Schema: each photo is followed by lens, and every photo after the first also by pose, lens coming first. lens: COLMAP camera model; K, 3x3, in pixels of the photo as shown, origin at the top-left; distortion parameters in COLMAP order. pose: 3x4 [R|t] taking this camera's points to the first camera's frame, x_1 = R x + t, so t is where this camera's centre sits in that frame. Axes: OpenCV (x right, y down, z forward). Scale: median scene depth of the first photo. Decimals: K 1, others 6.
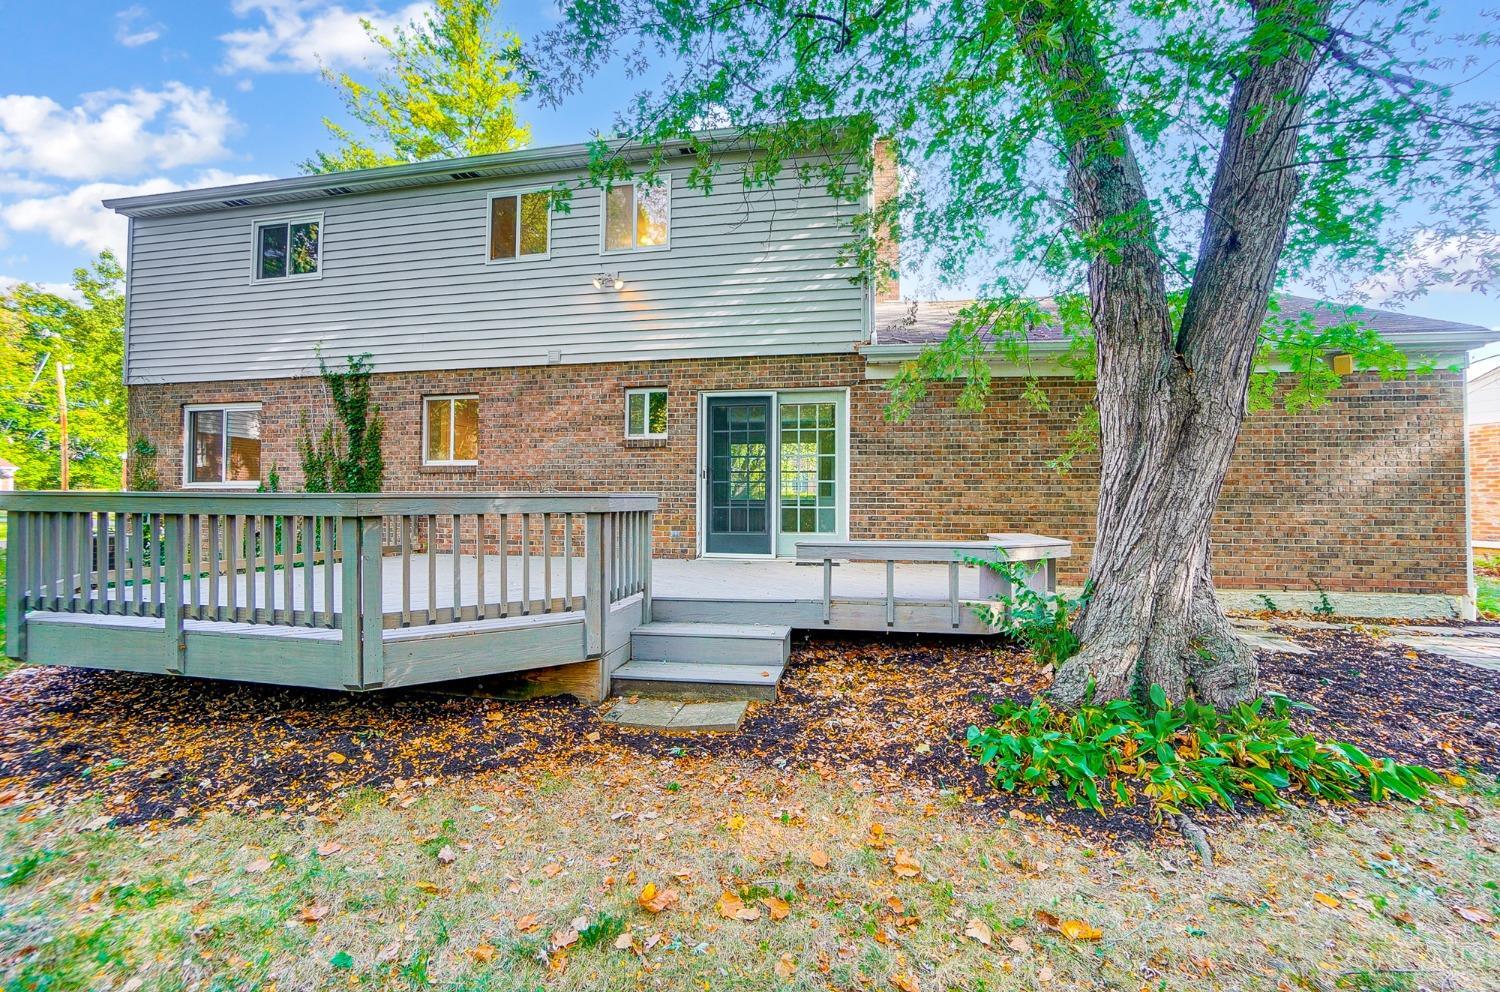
lens RADIAL K [[668.1, 0, 741.6], [0, 668.1, 493.9], [0, 0, 1]] dist [-0.069680, 0.023190]
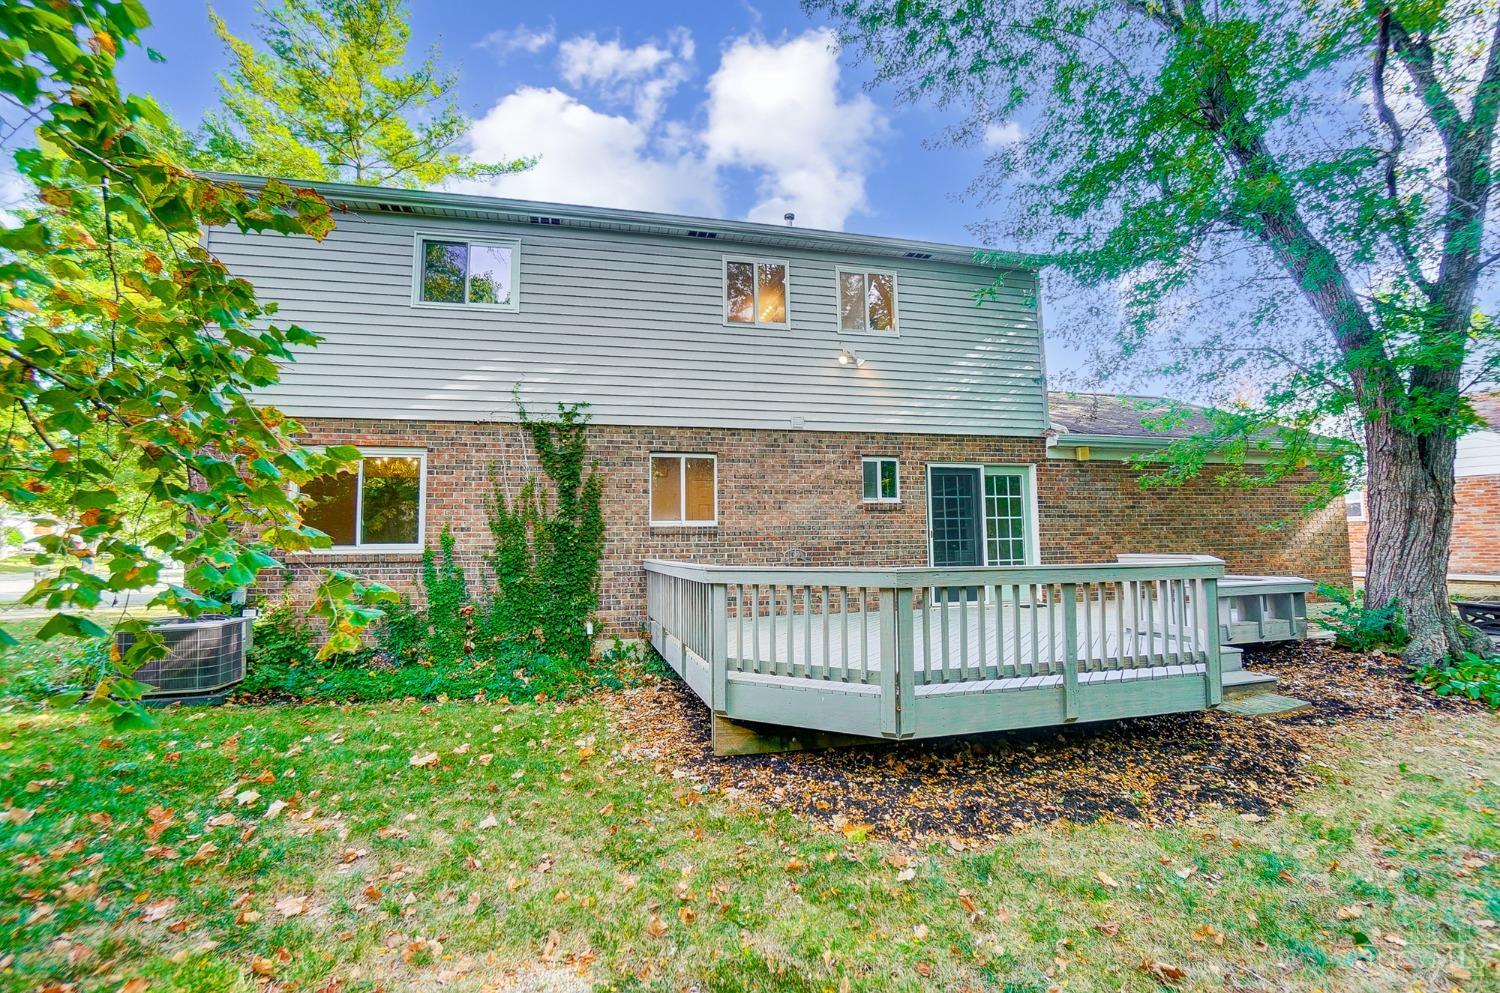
lens RADIAL K [[693.2, 0, 750.0], [0, 693.2, 496.5], [0, 0, 1]] dist [-0.073231, 0.026566]
pose [[0.908735, 0.013725, 0.417148, -0.826209], [0.013438, 0.997979, -0.062110, -0.023876], [-0.417158, 0.062047, 0.906714, 0.047972]]
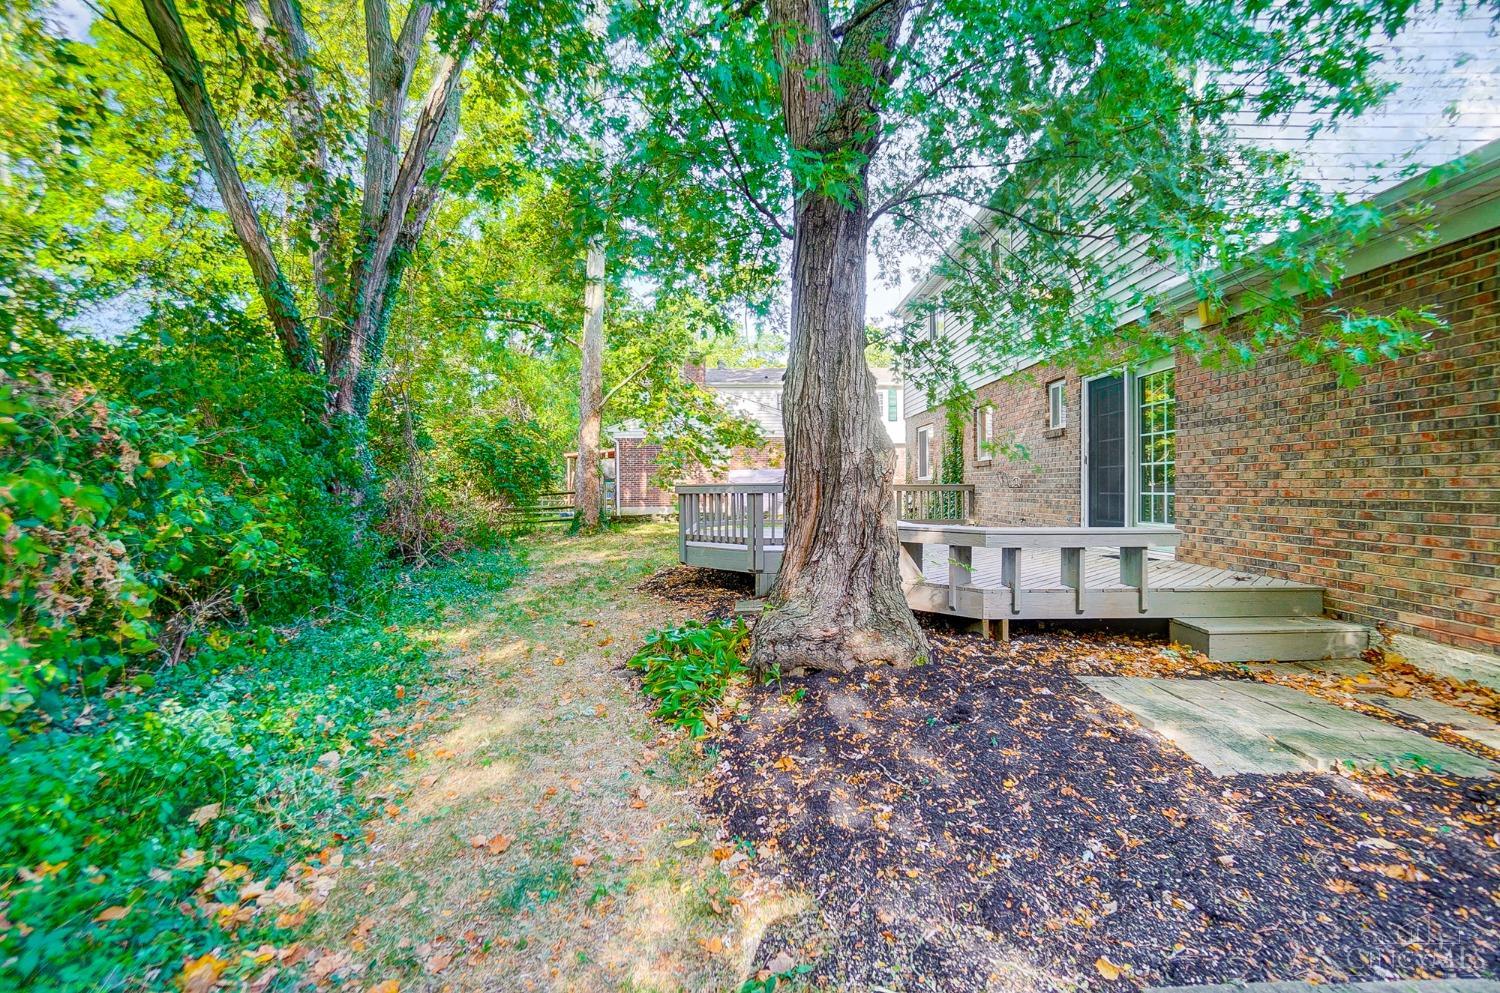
lens RADIAL K [[668.1, 0, 741.6], [0, 668.1, 494.4], [0, 0, 1]] dist [-0.069680, 0.023190]
pose [[0.184177, 0.003471, -0.982887, 0.800011], [0.015106, 0.999866, 0.006362, 0.007311], [0.982777, -0.016019, 0.184100, 0.311094]]
